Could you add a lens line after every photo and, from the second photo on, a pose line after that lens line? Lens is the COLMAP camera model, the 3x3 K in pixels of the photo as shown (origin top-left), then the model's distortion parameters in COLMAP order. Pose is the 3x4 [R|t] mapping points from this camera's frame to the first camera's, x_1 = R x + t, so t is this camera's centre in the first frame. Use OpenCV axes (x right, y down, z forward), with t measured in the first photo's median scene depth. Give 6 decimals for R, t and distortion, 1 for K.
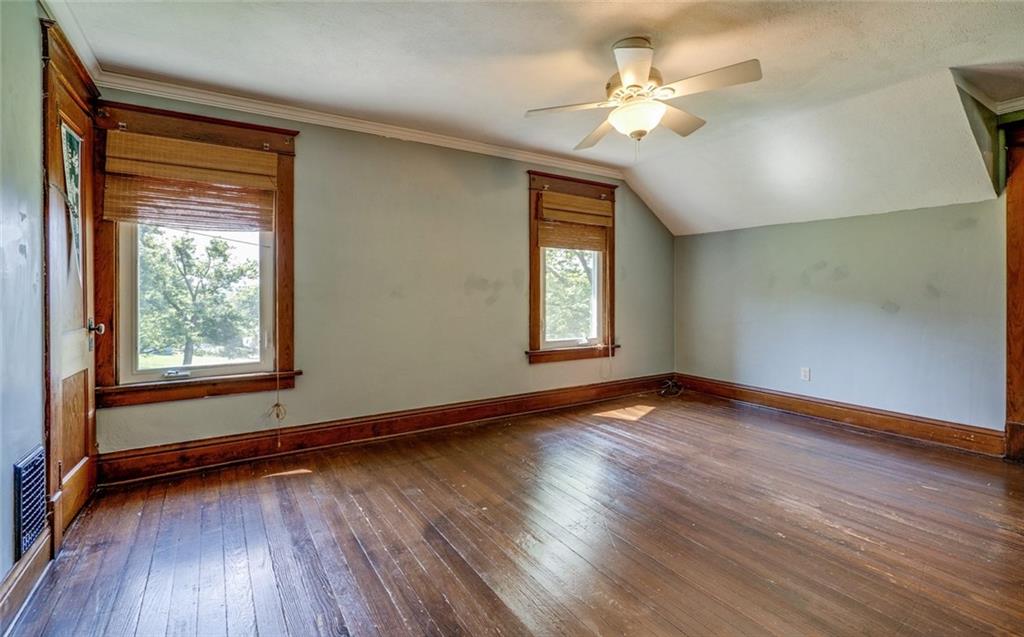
lens RADIAL K [[468.8, 0, 511.6], [0, 468.8, 298.5], [0, 0, 1]] dist [-0.001888, -0.000029]
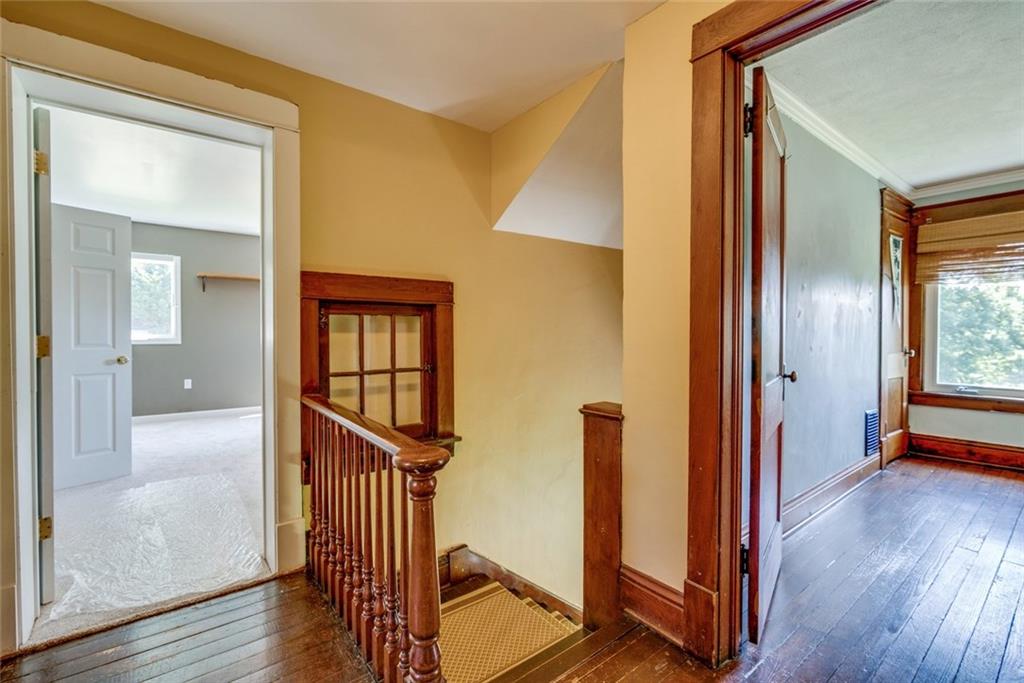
lens RADIAL K [[466.5, 0, 517.1], [0, 466.5, 333.8], [0, 0, 1]] dist [0.000064, 0.000157]
pose [[0.116002, 0.005045, -0.993236, 0.553286], [-0.013988, 0.999896, 0.003445, 0.011695], [0.993151, 0.013494, 0.116060, -0.530236]]
